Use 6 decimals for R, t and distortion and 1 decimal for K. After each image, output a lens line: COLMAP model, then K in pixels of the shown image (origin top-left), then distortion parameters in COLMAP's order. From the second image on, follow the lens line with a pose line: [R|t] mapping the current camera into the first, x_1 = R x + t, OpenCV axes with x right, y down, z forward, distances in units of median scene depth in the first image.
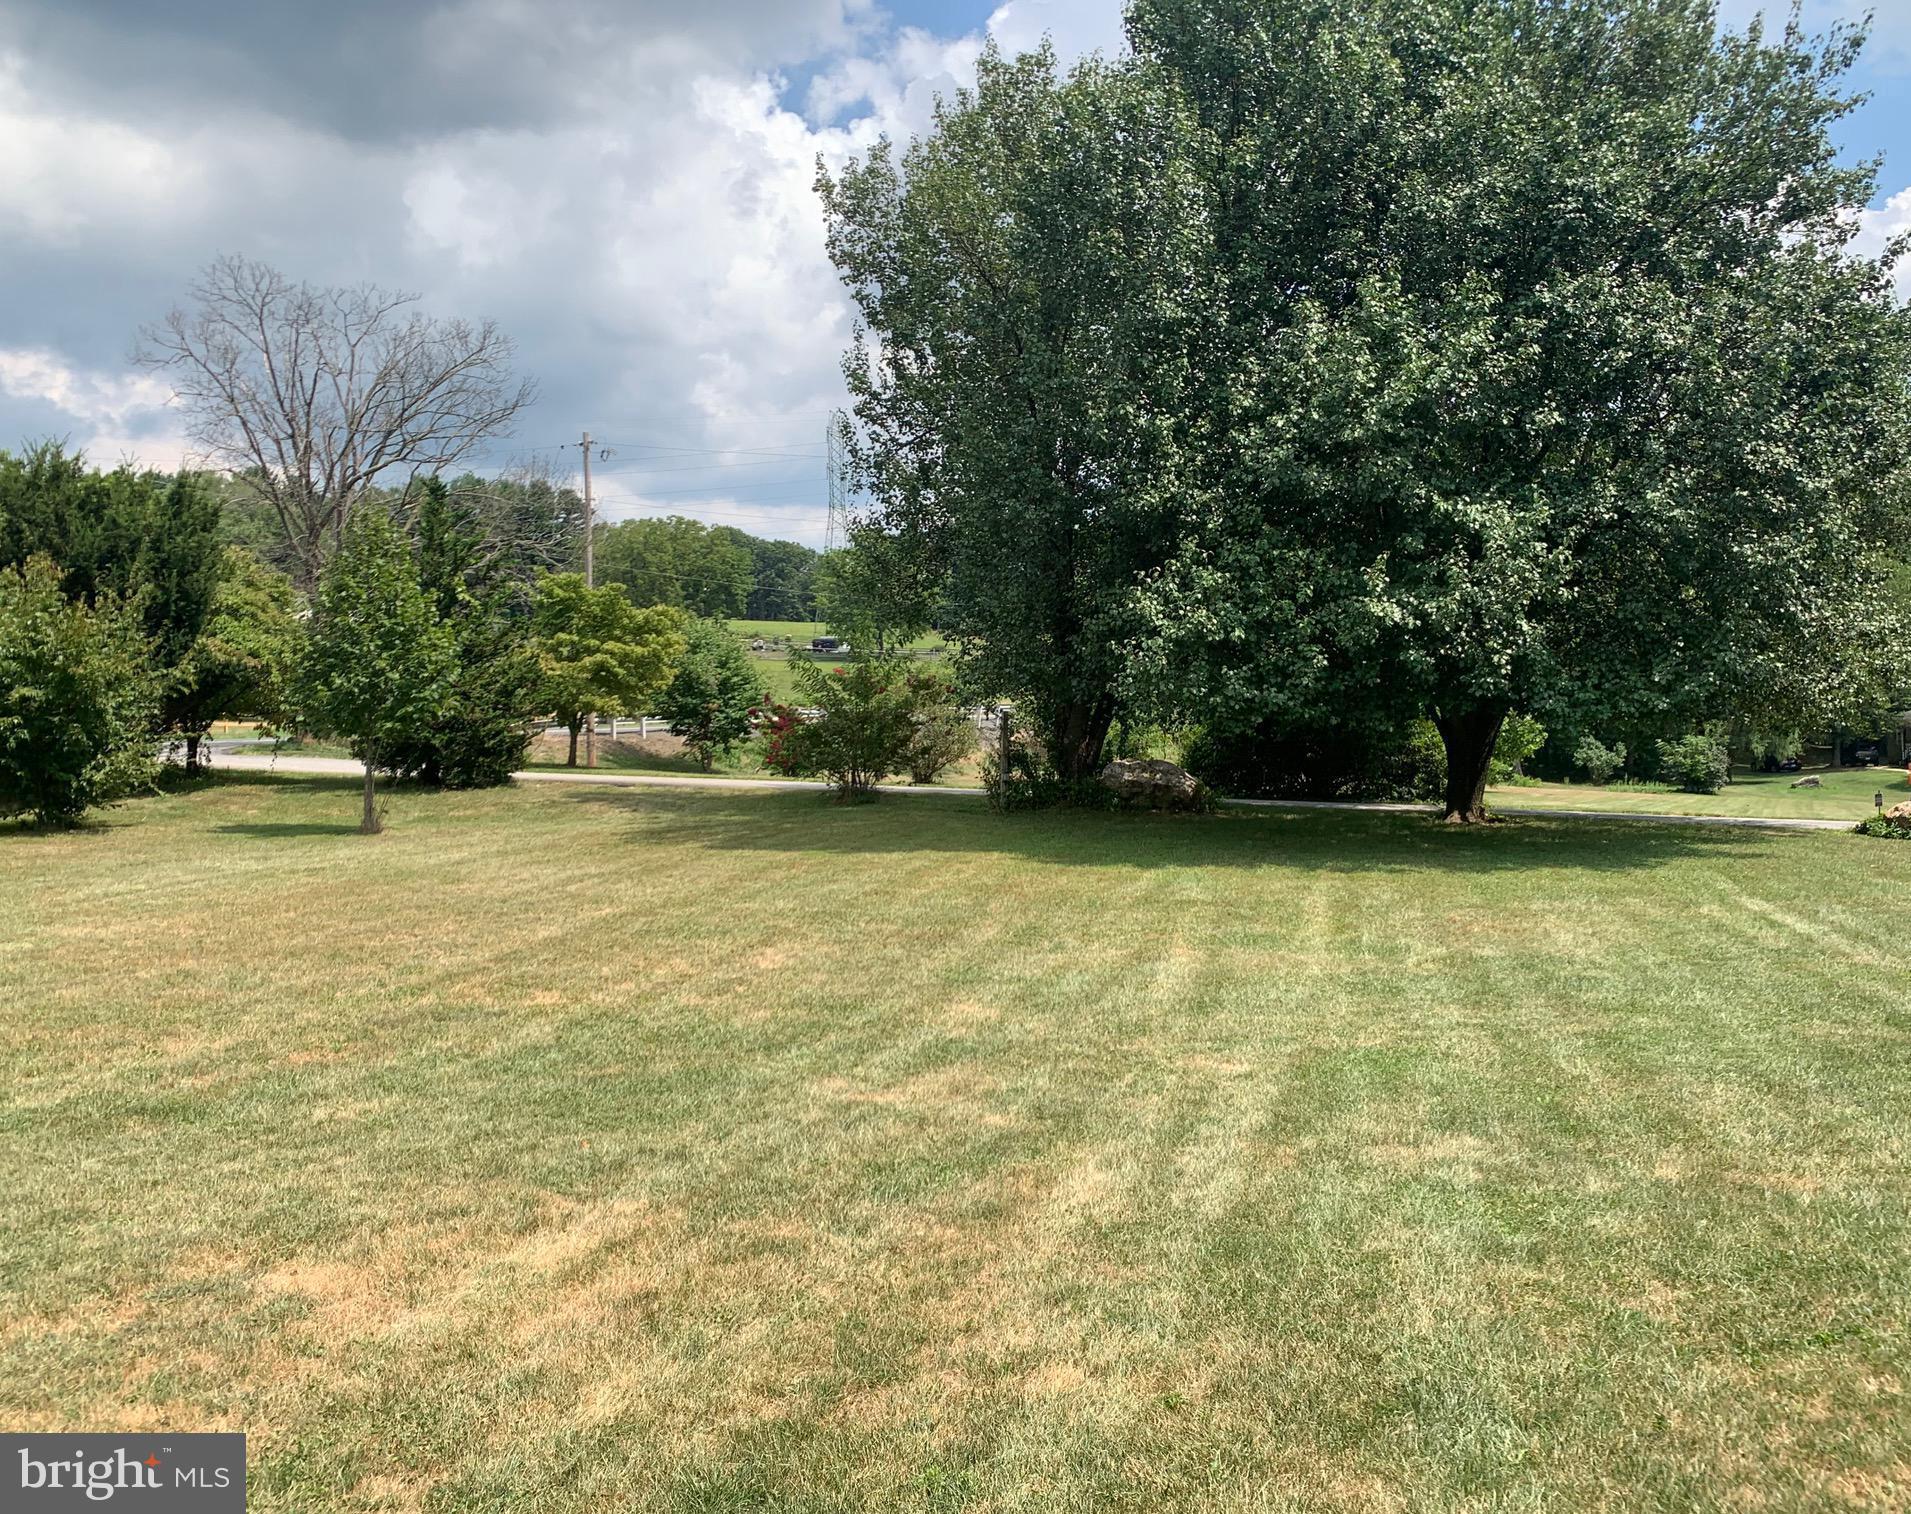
lens RADIAL K [[1677.8, 0, 956.6], [0, 1677.8, 756.6], [0, 0, 1]] dist [0.011985, 0.010910]
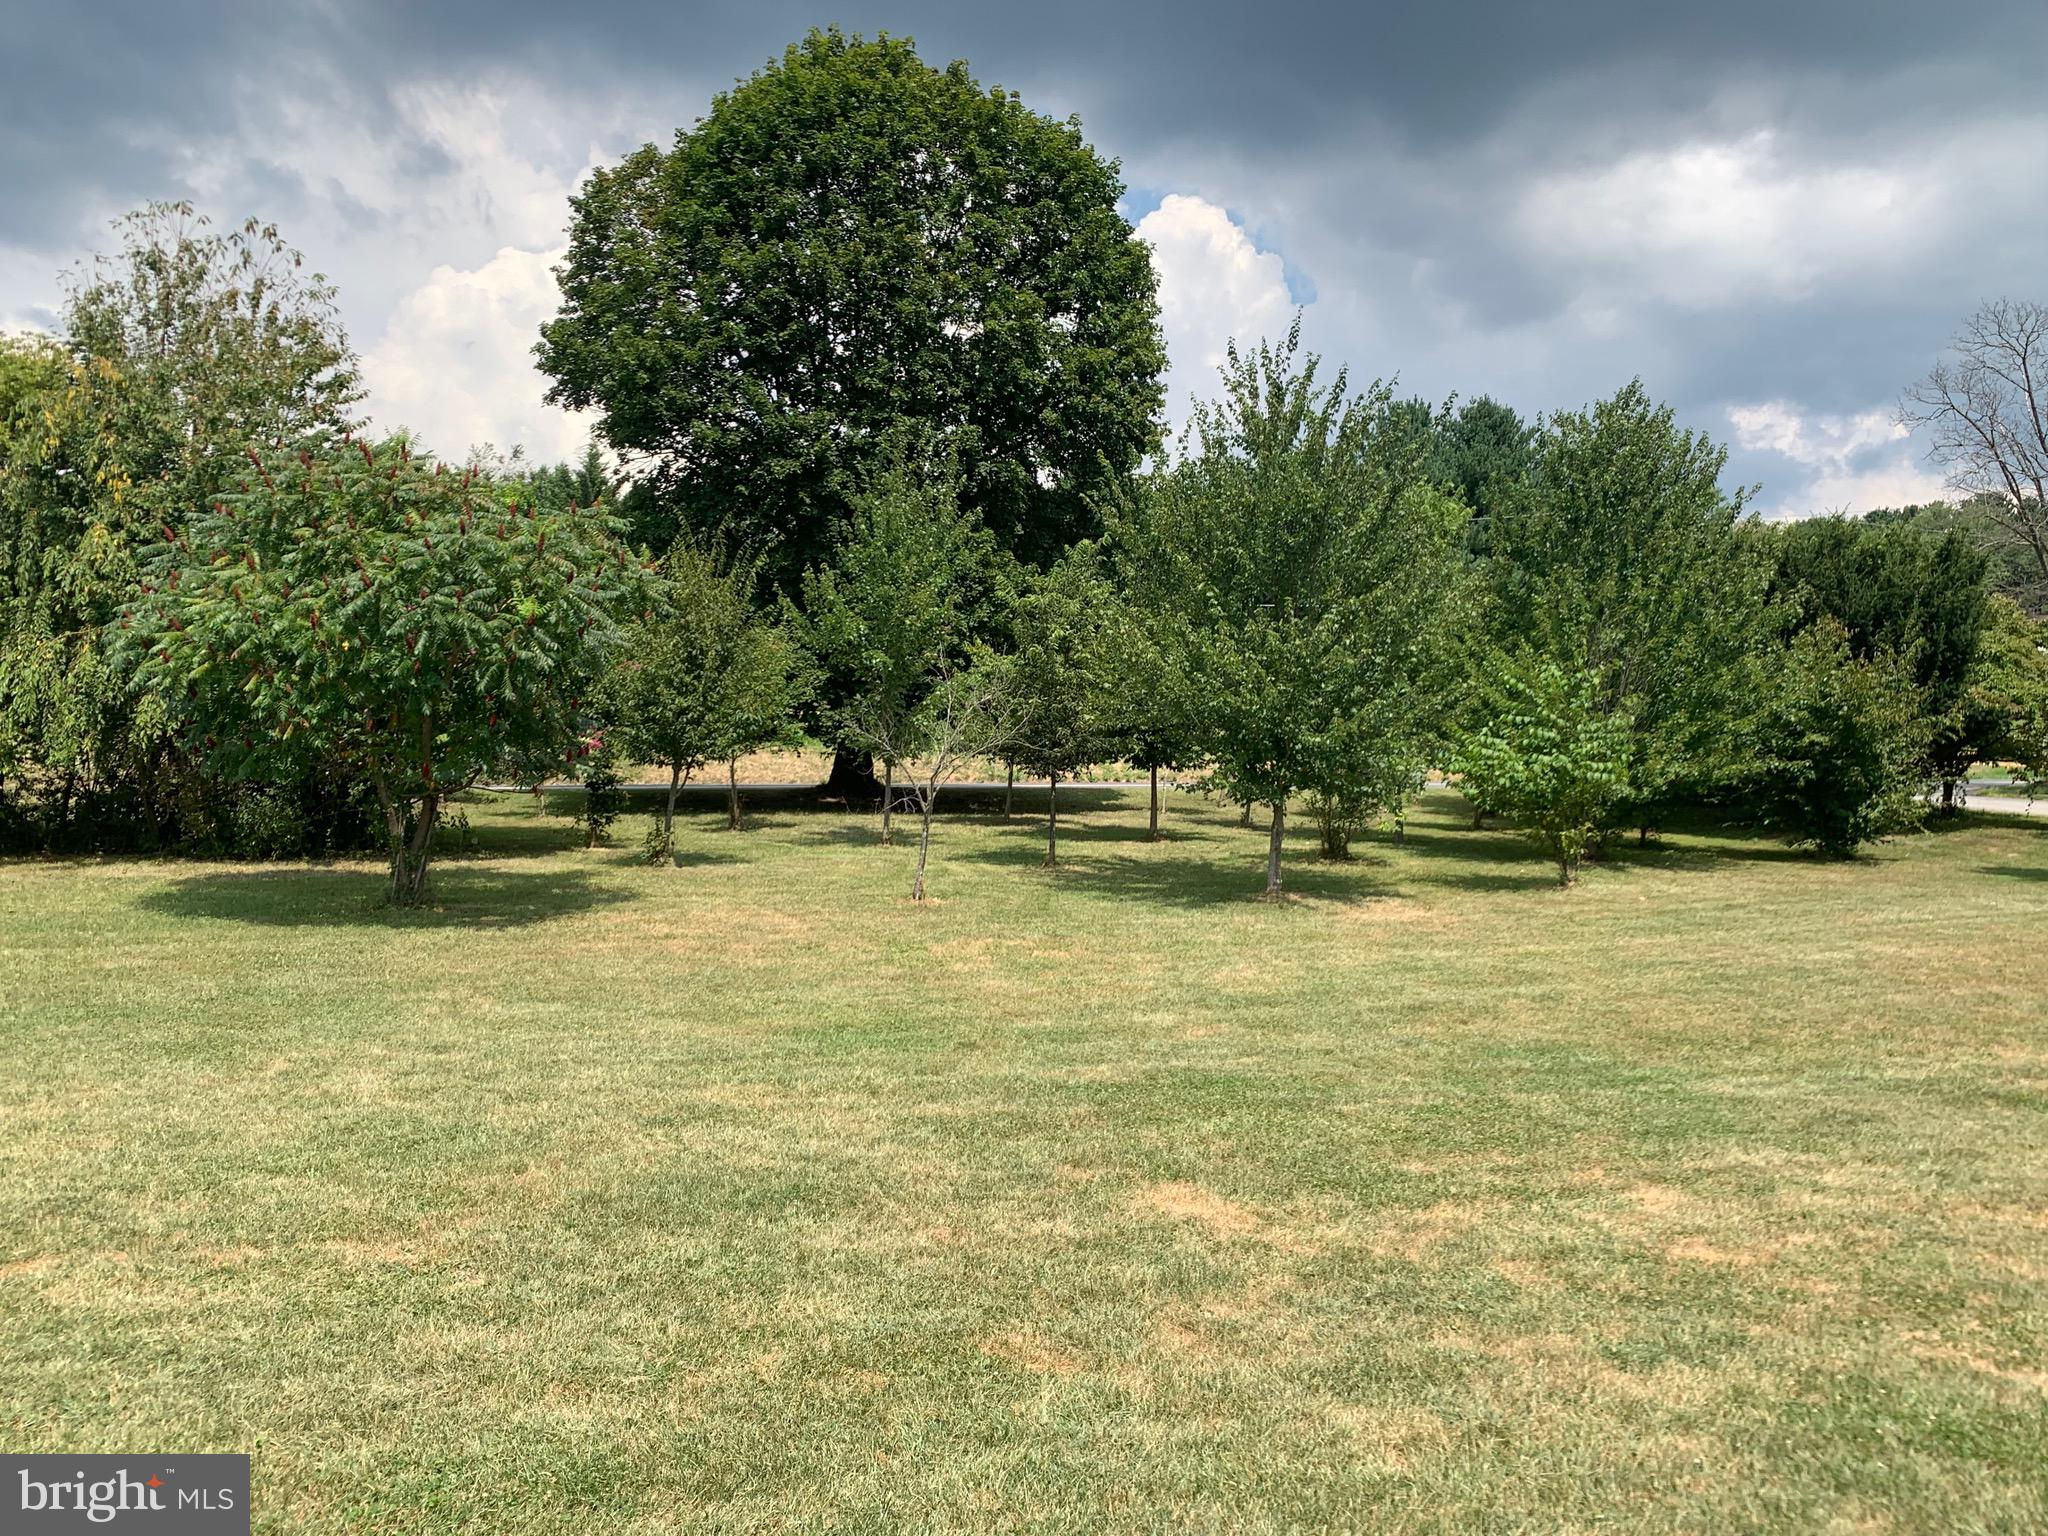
lens RADIAL K [[1698.0, 0, 1026.7], [0, 1698.0, 765.7], [0, 0, 1]] dist [0.007666, -0.001766]
pose [[0.624711, 0.028726, -0.780327, 0.015743], [-0.038357, 0.999246, 0.006077, -0.005018], [0.779913, 0.026134, 0.625342, -0.124774]]
